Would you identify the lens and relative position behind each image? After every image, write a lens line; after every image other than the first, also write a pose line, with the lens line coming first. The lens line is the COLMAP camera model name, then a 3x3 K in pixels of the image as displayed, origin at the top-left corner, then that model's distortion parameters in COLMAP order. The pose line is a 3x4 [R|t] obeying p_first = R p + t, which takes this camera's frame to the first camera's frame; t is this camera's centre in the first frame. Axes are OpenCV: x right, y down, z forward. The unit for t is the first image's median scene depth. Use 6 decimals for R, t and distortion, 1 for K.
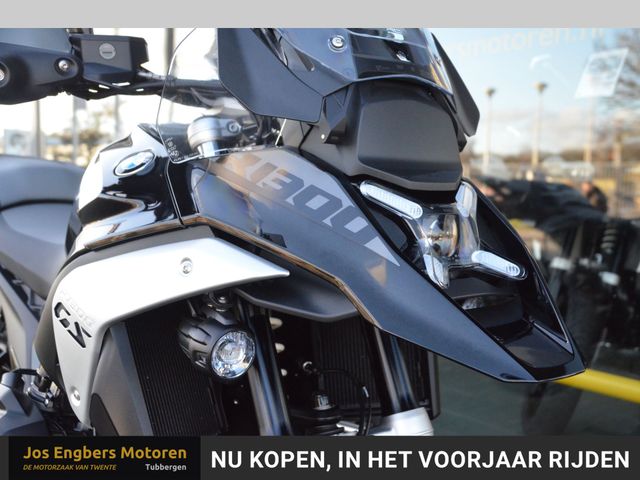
lens RADIAL K [[713.2, 0, 320.0], [0, 713.2, 240.0], [0, 0, 1]] dist [0.021347, 0.045797]
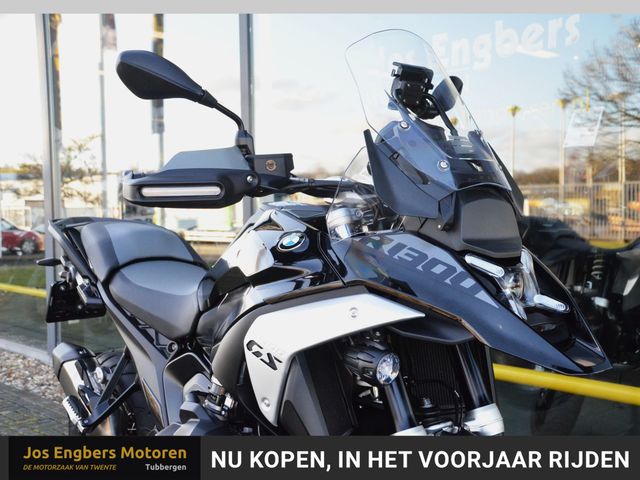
lens RADIAL K [[763.3, 0, 320.0], [0, 763.3, 240.0], [0, 0, 1]] dist [-0.001712, 0.050272]
pose [[0.997878, -0.035915, 0.054305, -0.332144], [0.037789, 0.998711, -0.033879, -0.065076], [-0.053018, 0.035859, 0.997950, -0.625687]]
